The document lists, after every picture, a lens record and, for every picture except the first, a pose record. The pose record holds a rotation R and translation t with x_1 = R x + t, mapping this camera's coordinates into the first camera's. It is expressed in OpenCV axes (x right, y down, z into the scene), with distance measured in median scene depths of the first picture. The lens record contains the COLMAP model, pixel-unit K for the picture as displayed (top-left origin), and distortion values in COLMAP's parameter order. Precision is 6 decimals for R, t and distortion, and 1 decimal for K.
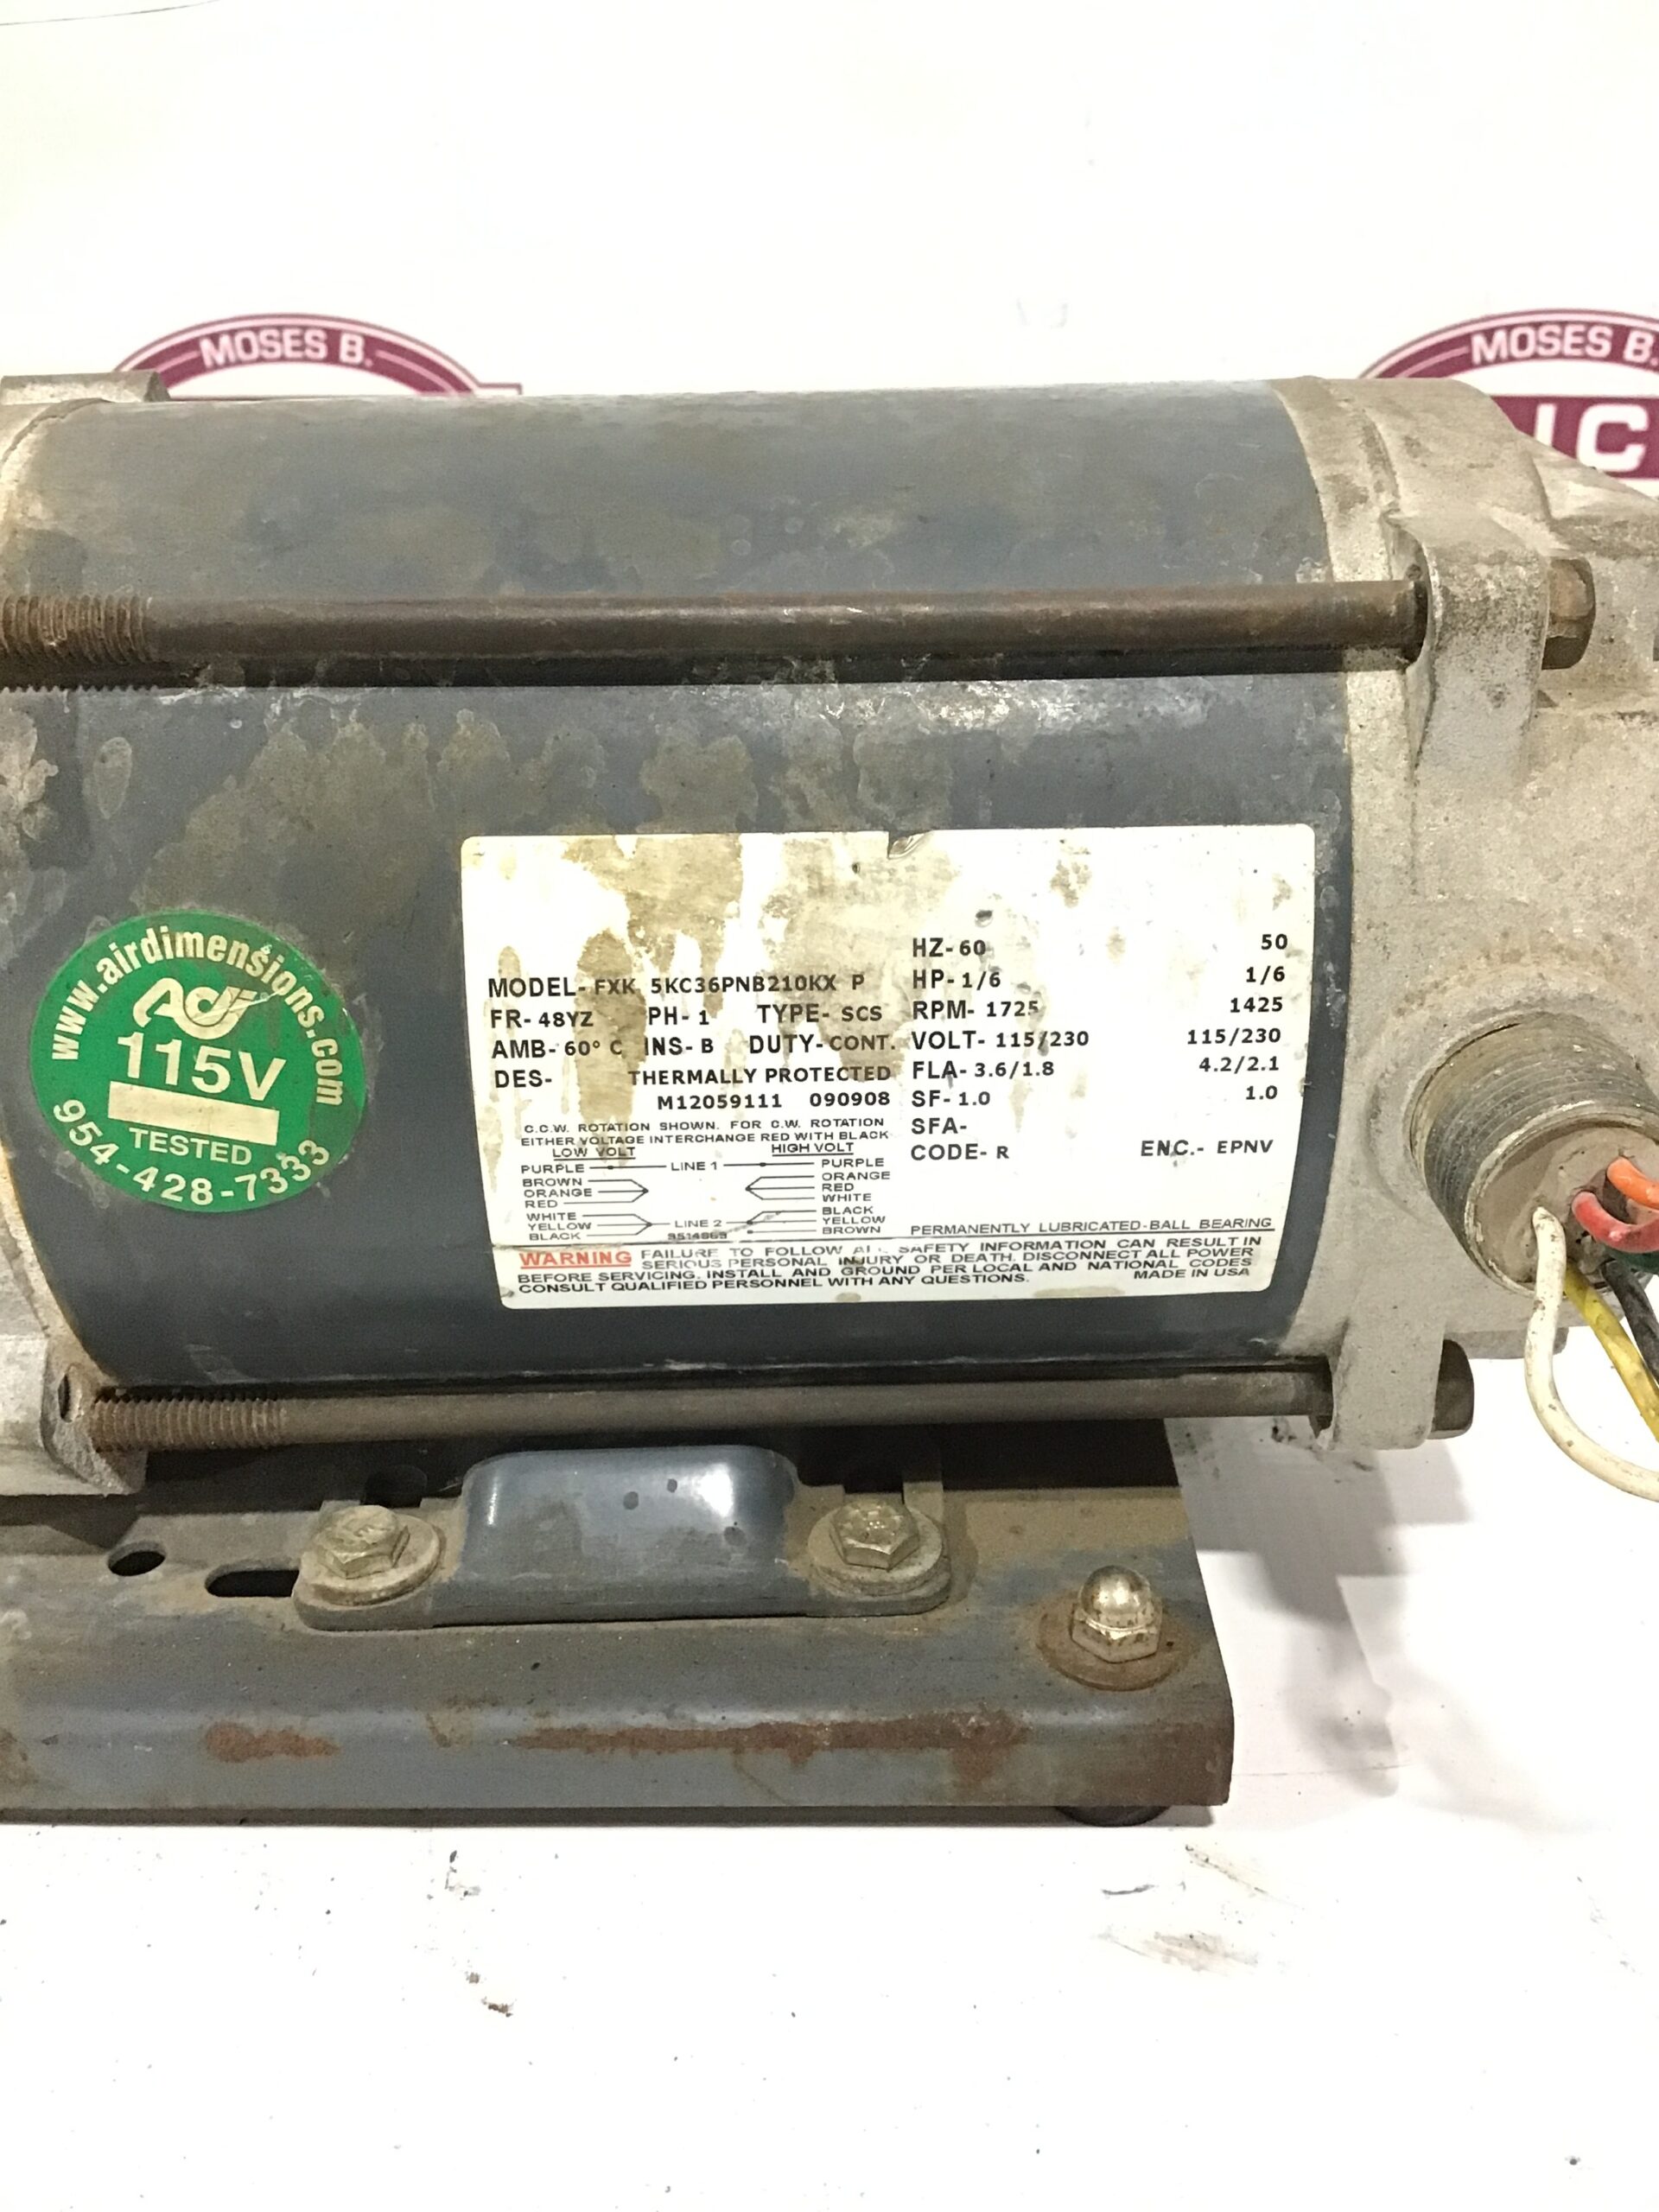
lens RADIAL K [[1984.2, 0, 842.9], [0, 1984.2, 1104.9], [0, 0, 1]] dist [0.160745, -0.380439]
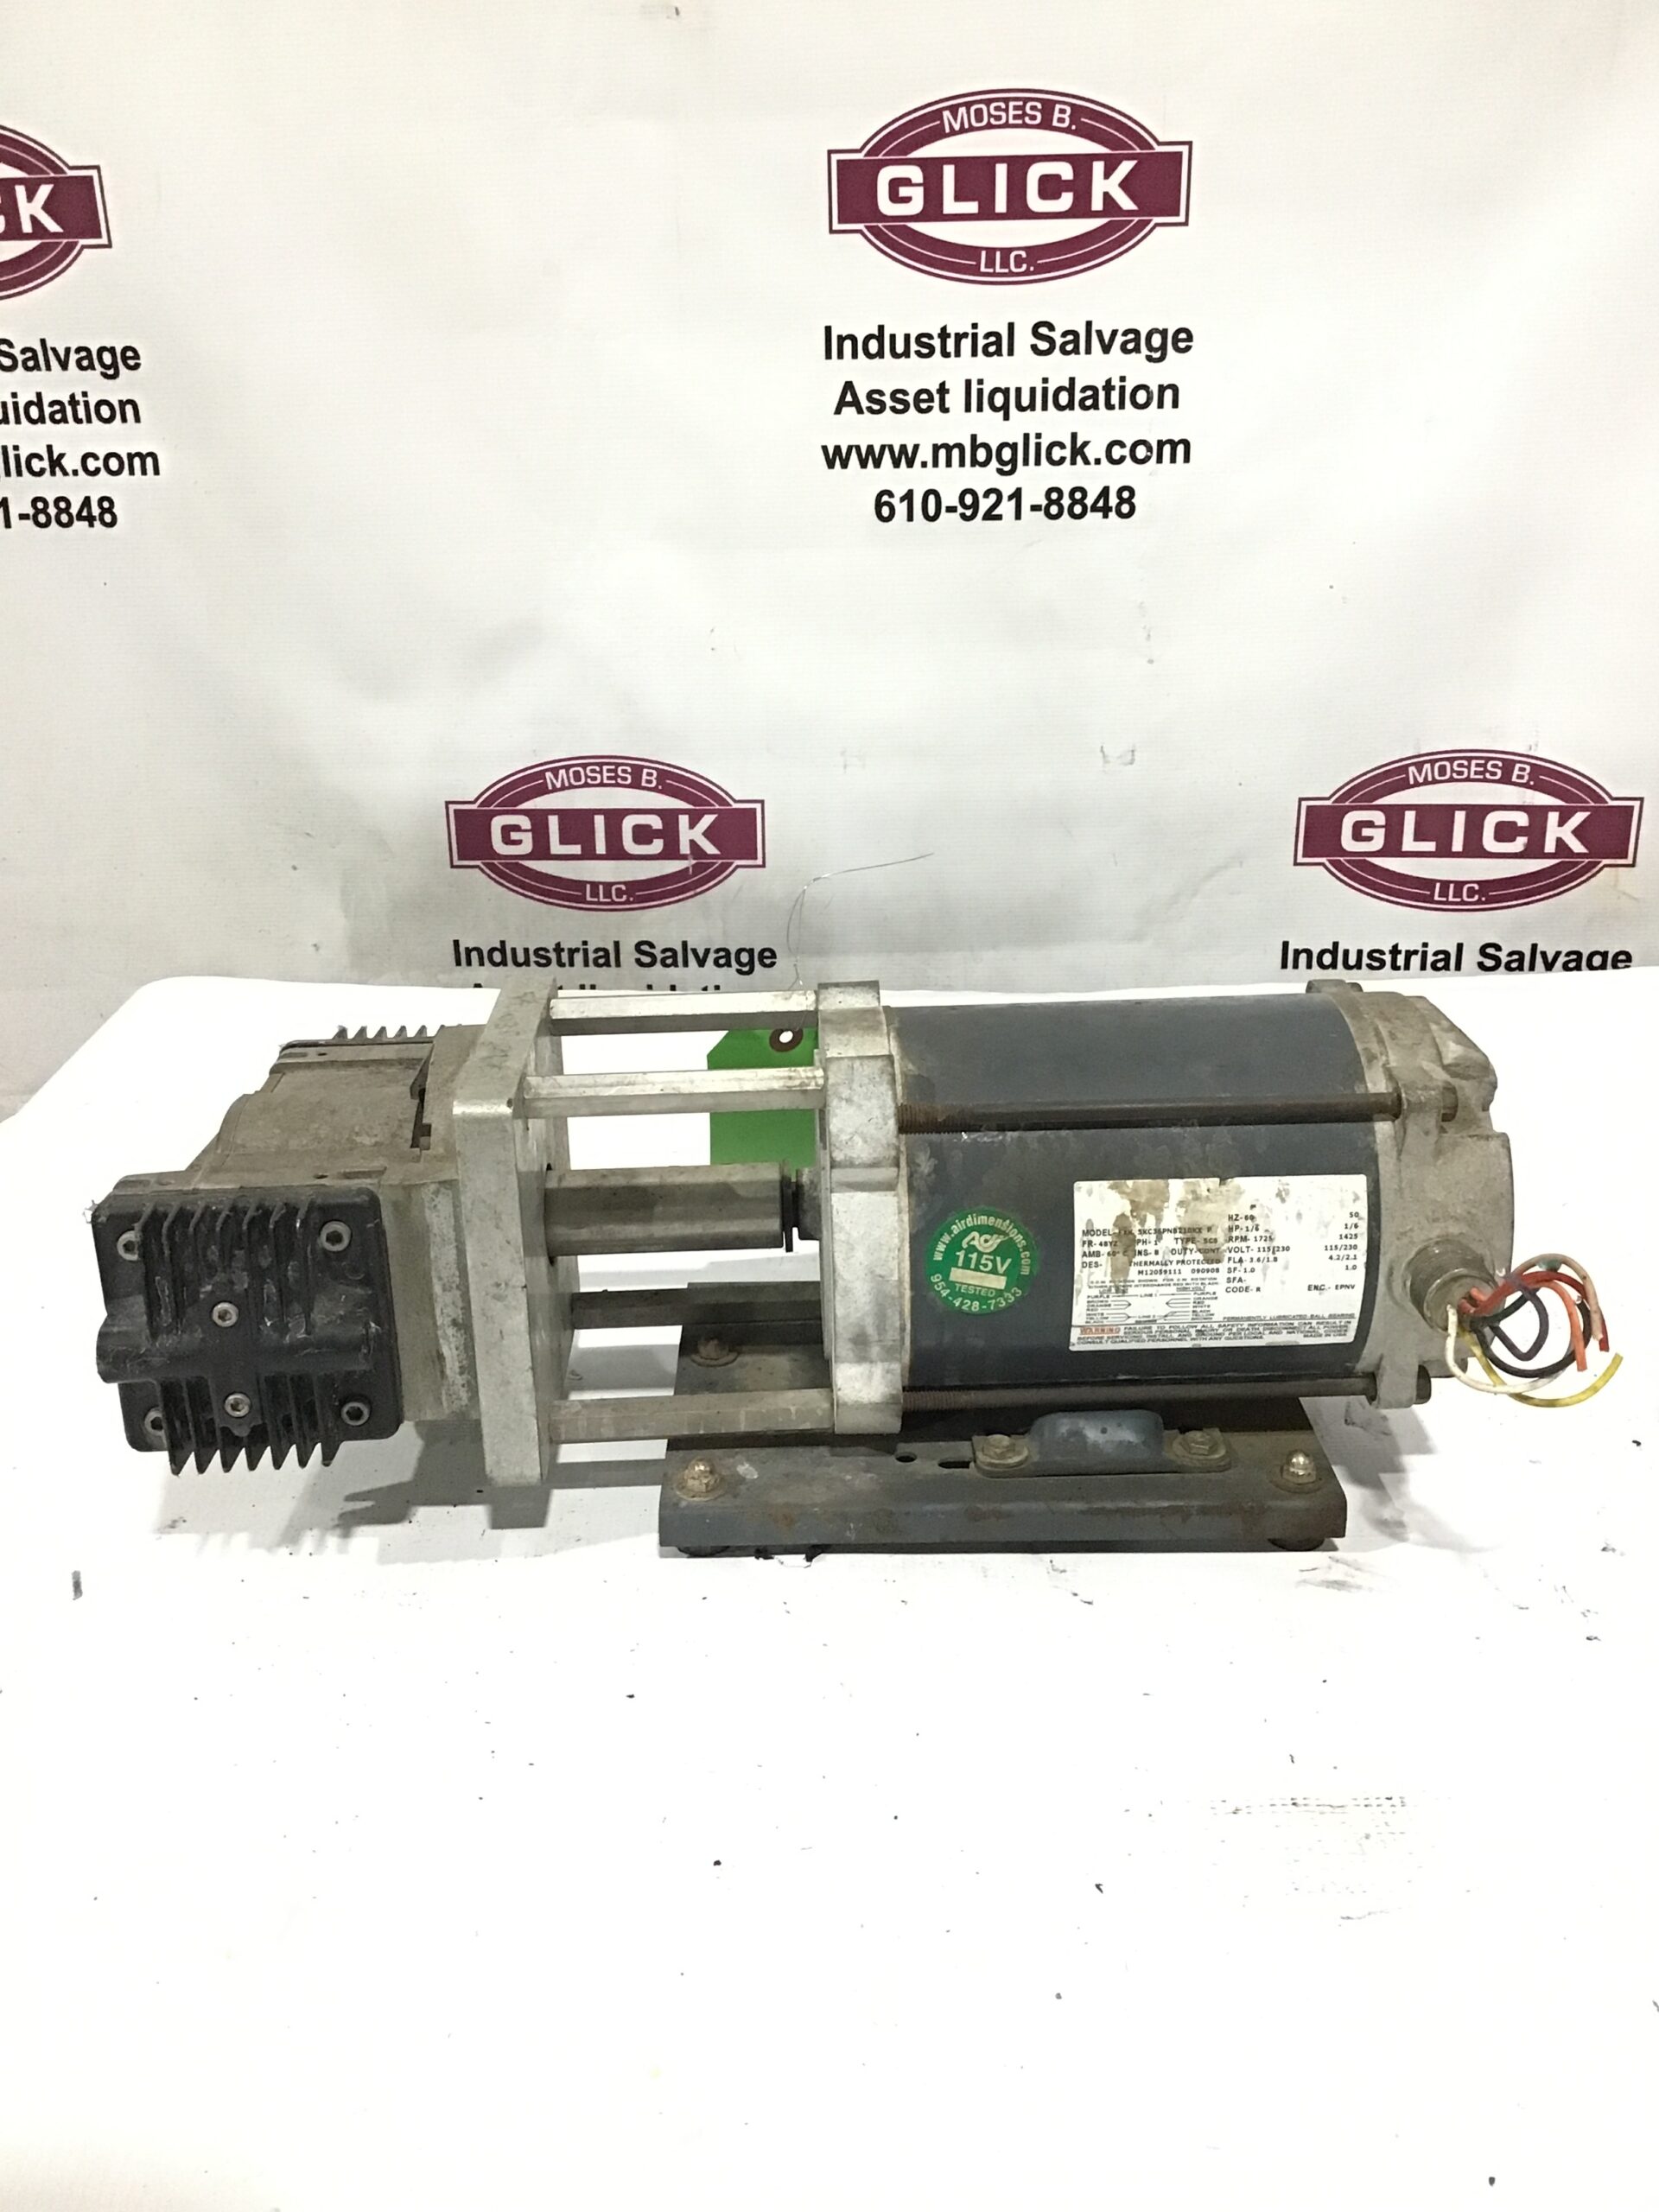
lens RADIAL K [[1984.2, 0, 842.9], [0, 1984.2, 1104.9], [0, 0, 1]] dist [0.160745, -0.380439]
pose [[0.999772, -0.012123, 0.017580, -0.562315], [0.013787, 0.995103, -0.097872, 0.033073], [-0.016307, 0.098092, 0.995044, -1.852216]]
